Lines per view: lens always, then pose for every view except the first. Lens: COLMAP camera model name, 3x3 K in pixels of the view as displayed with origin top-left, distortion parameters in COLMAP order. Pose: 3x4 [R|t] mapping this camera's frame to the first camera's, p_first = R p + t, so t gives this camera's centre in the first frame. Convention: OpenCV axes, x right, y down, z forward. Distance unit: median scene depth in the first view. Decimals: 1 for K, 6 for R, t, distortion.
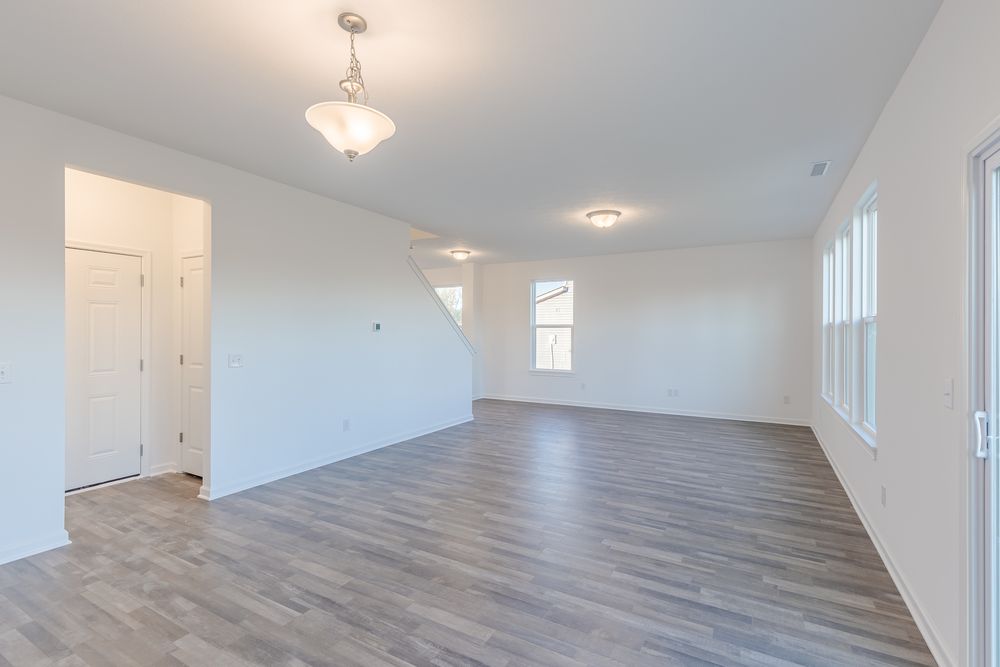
lens RADIAL K [[460.2, 0, 506.5], [0, 460.2, 323.6], [0, 0, 1]] dist [0.008822, -0.000341]
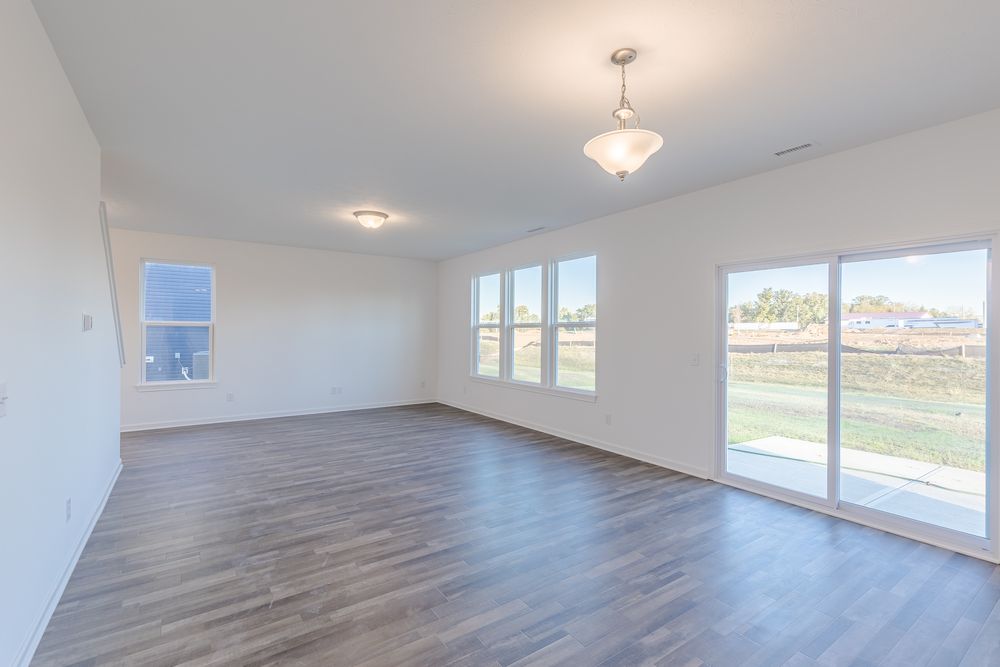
lens RADIAL K [[460.2, 0, 494.6], [0, 460.2, 344.0], [0, 0, 1]] dist [0.008822, -0.000341]
pose [[0.439596, -0.024871, 0.897851, -0.547636], [-0.016497, 0.999224, 0.035756, 0.001401], [-0.898044, -0.030530, 0.438844, 0.302376]]
